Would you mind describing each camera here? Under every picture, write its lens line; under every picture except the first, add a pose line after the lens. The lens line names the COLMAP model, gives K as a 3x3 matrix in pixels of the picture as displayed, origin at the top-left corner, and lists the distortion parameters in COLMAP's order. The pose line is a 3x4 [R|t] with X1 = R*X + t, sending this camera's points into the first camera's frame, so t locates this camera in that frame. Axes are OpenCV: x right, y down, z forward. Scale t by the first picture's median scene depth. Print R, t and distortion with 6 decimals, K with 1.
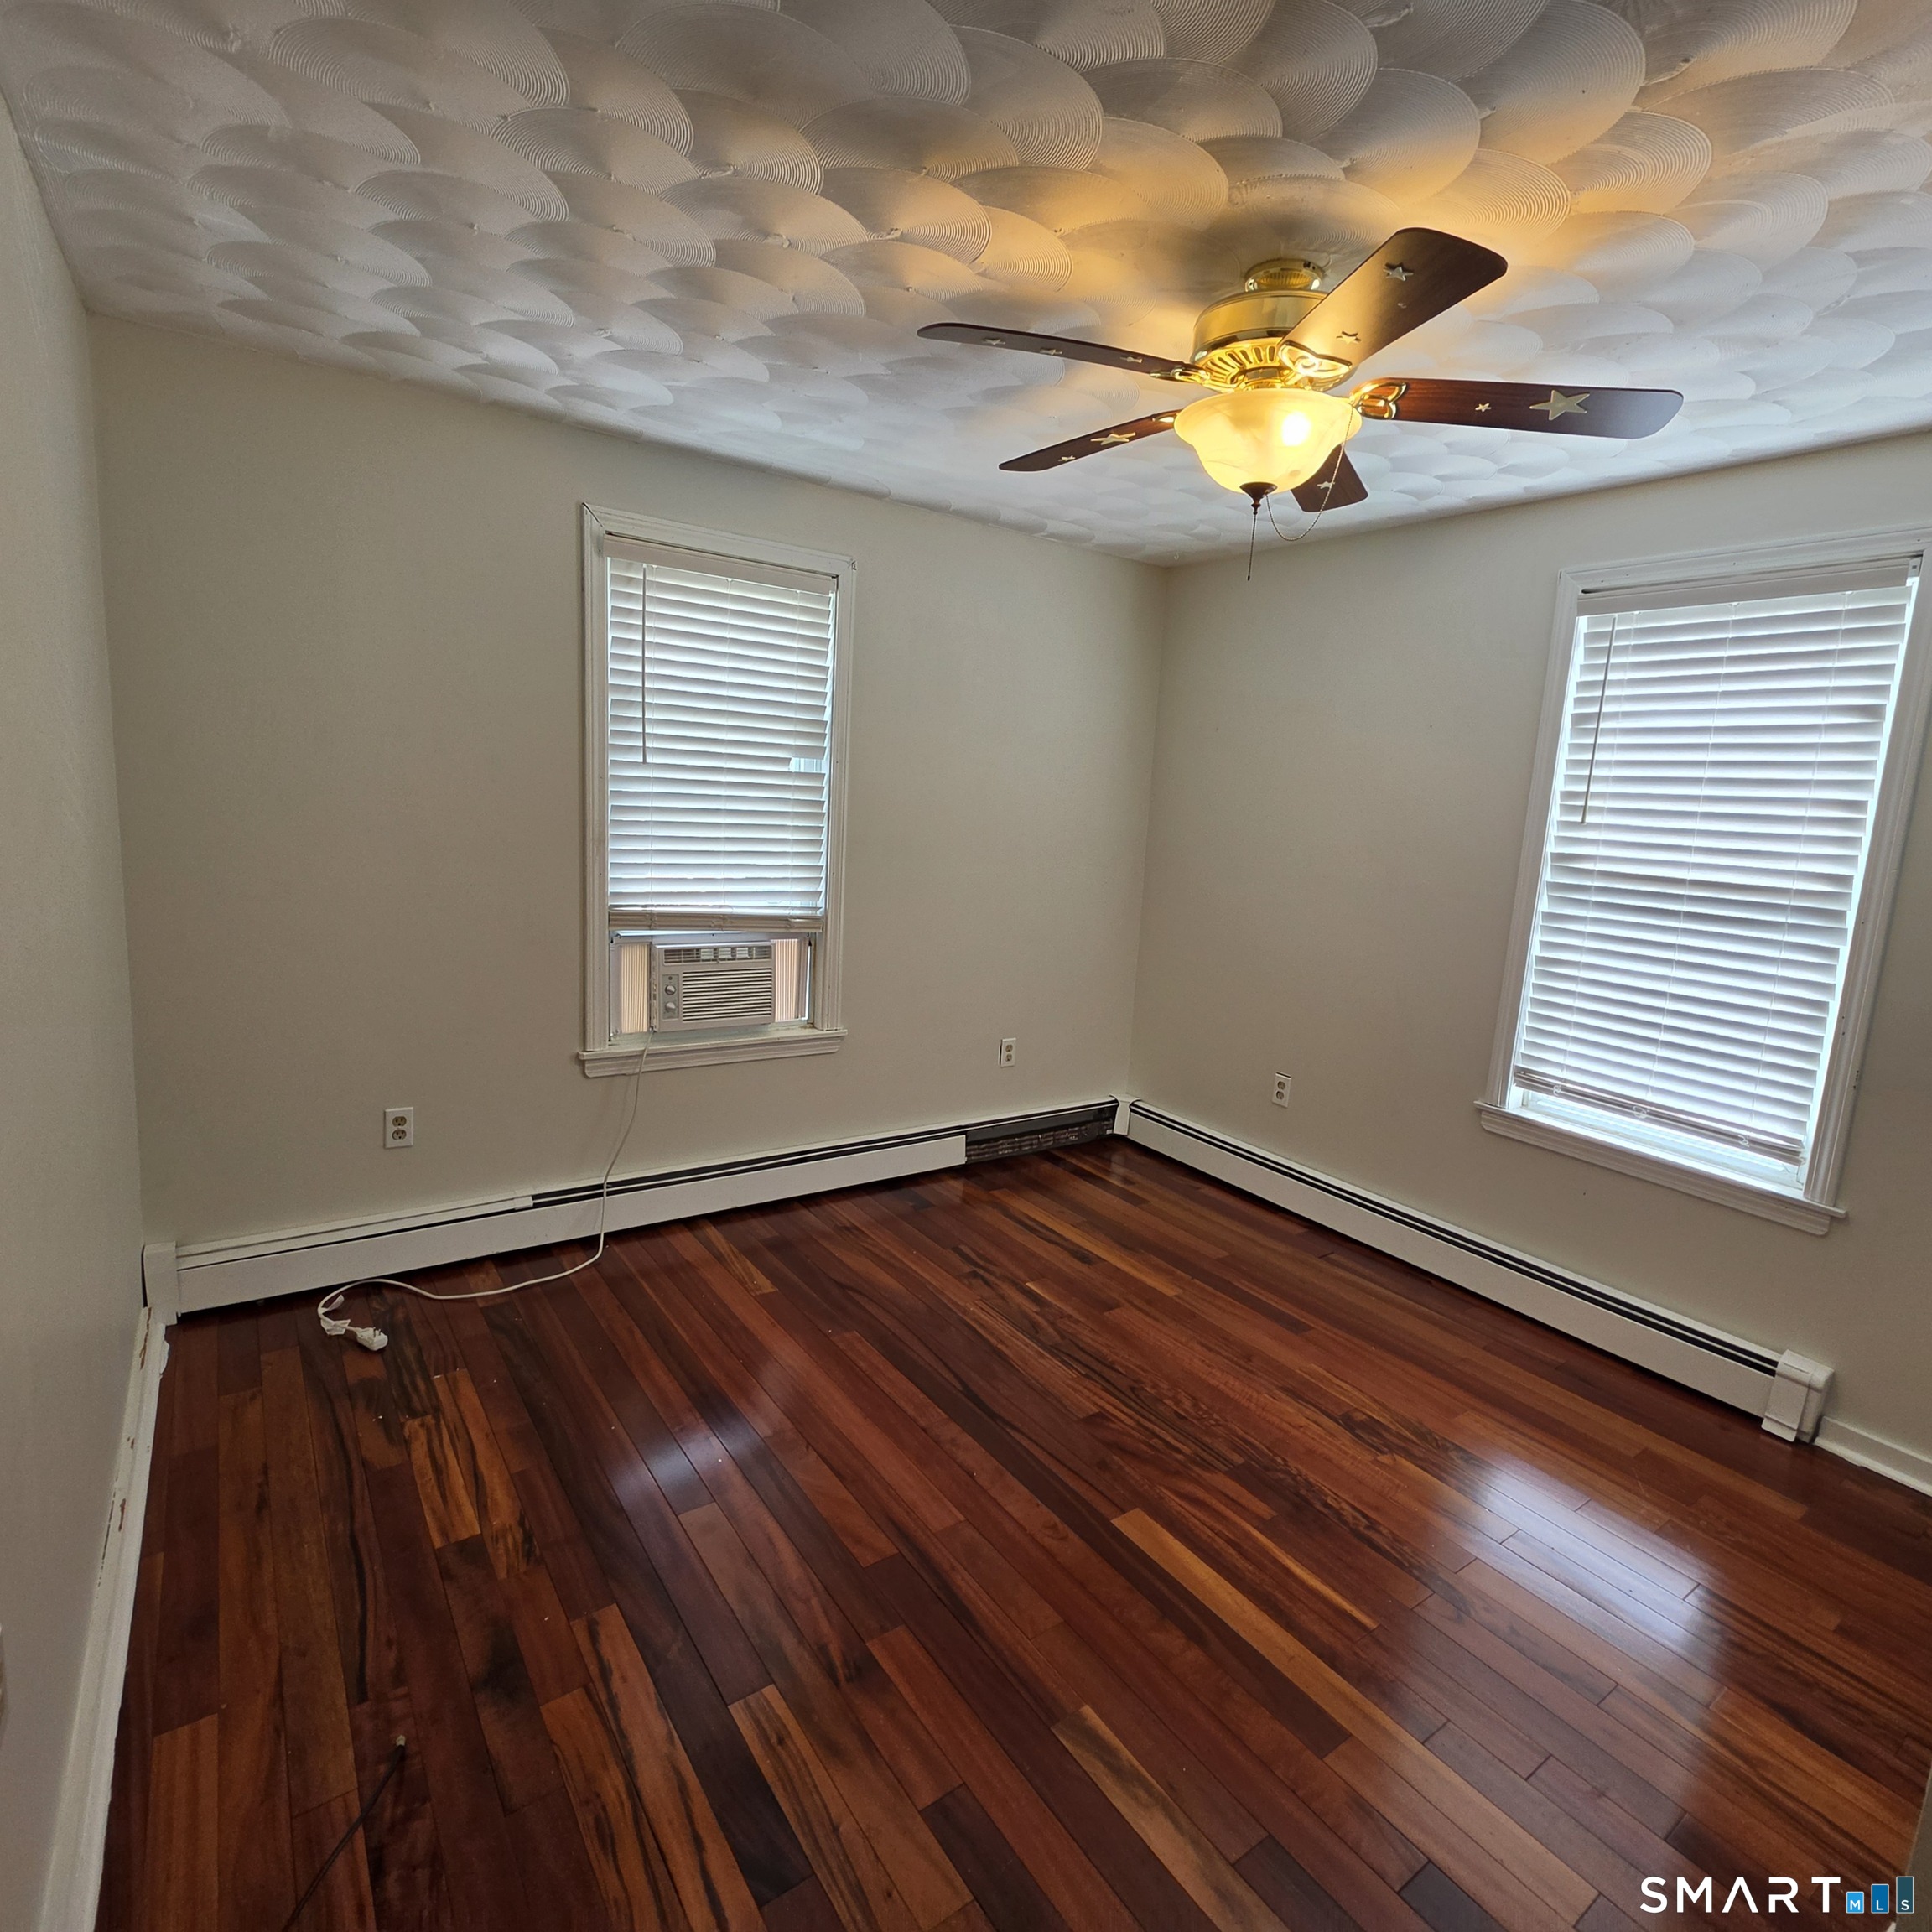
lens RADIAL K [[1049.0, 0, 972.3], [0, 1049.0, 966.3], [0, 0, 1]] dist [0.001656, 0.000522]
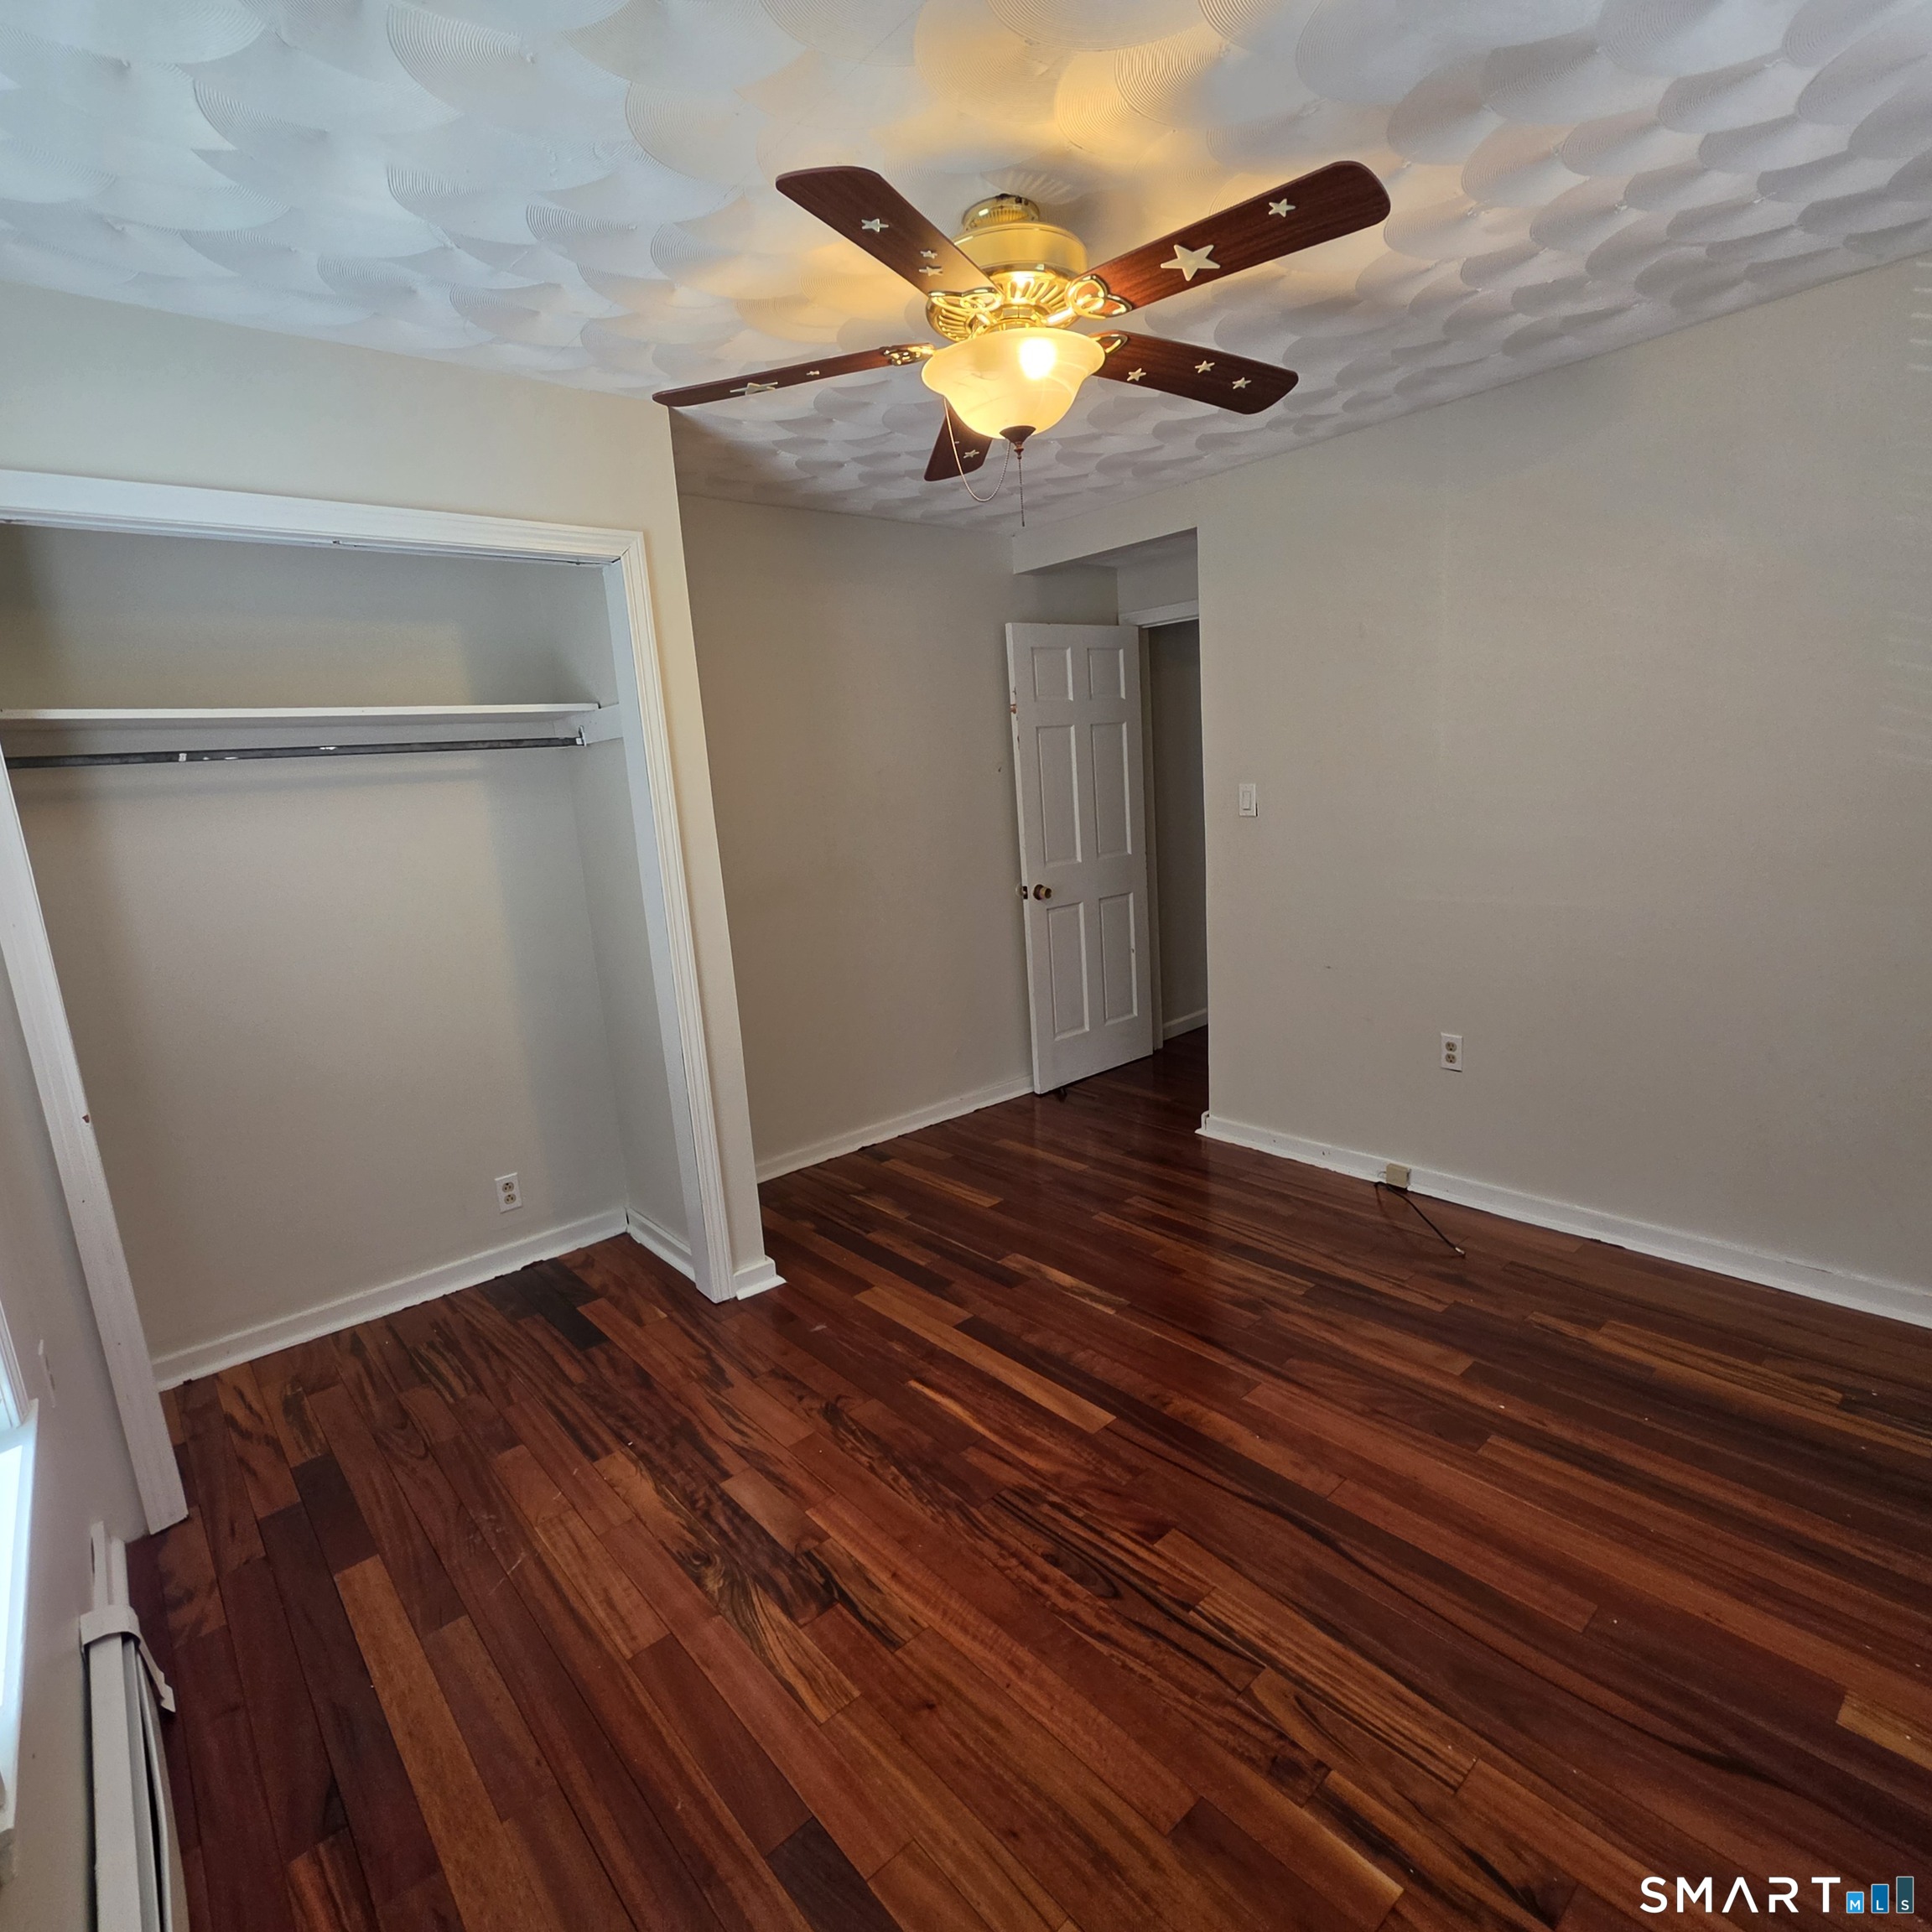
lens RADIAL K [[1049.0, 0, 972.3], [0, 1049.0, 966.3], [0, 0, 1]] dist [0.001656, 0.000522]
pose [[-0.994473, 0.027411, -0.101348, 0.342327], [-0.008900, 0.939830, 0.341527, -0.258869], [0.104611, 0.340542, -0.934392, 1.667642]]
